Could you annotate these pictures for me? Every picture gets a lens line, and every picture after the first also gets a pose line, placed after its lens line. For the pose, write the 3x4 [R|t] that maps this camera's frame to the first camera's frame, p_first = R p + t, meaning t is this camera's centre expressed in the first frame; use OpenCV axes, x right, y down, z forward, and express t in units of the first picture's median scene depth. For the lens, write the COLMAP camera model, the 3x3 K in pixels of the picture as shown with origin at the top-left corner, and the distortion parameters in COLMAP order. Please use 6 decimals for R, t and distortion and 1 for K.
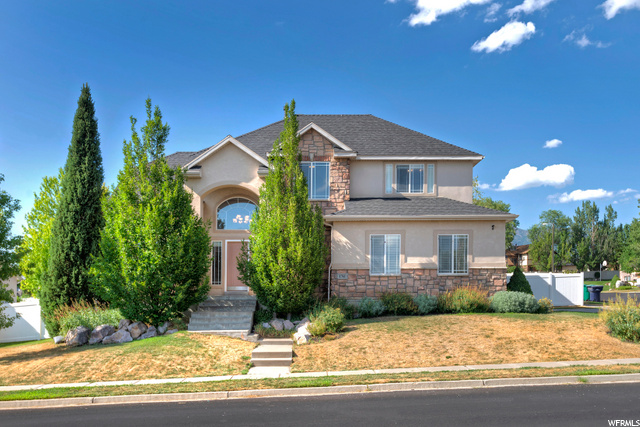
lens RADIAL K [[578.7, 0, 356.9], [0, 578.7, 227.7], [0, 0, 1]] dist [0.021779, 0.000000]
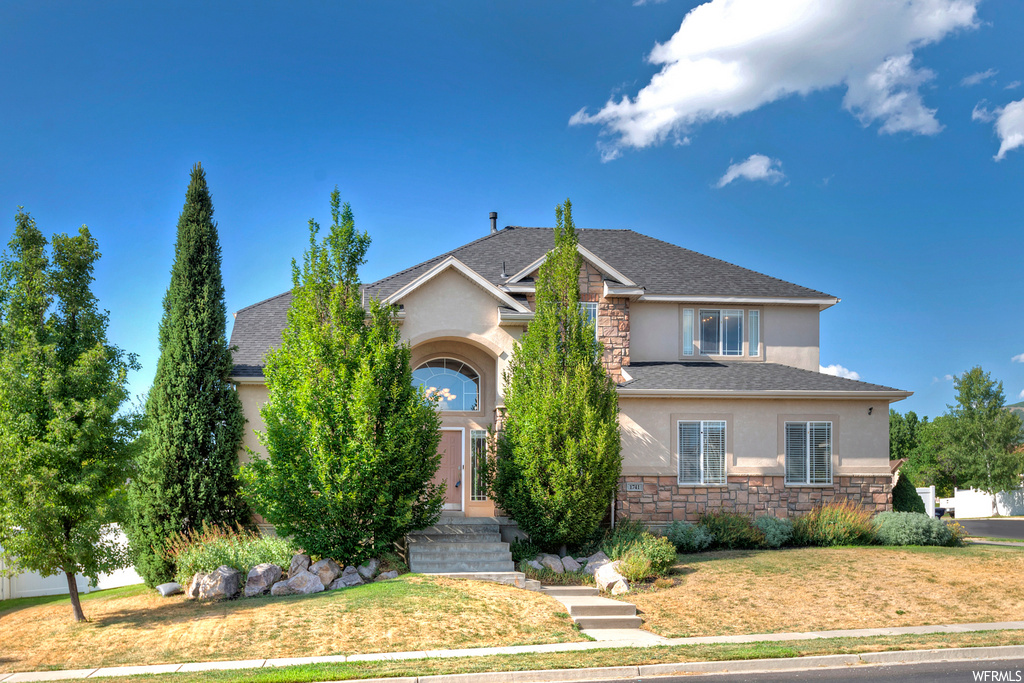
lens RADIAL K [[925.8, 0, 549.7], [0, 925.8, 419.2], [0, 0, 1]] dist [0.024027, 0.000000]
pose [[0.996808, 0.011366, 0.079025, -0.201802], [-0.011544, 0.999932, 0.001791, 0.010923], [-0.078999, -0.002698, 0.996871, 0.017084]]
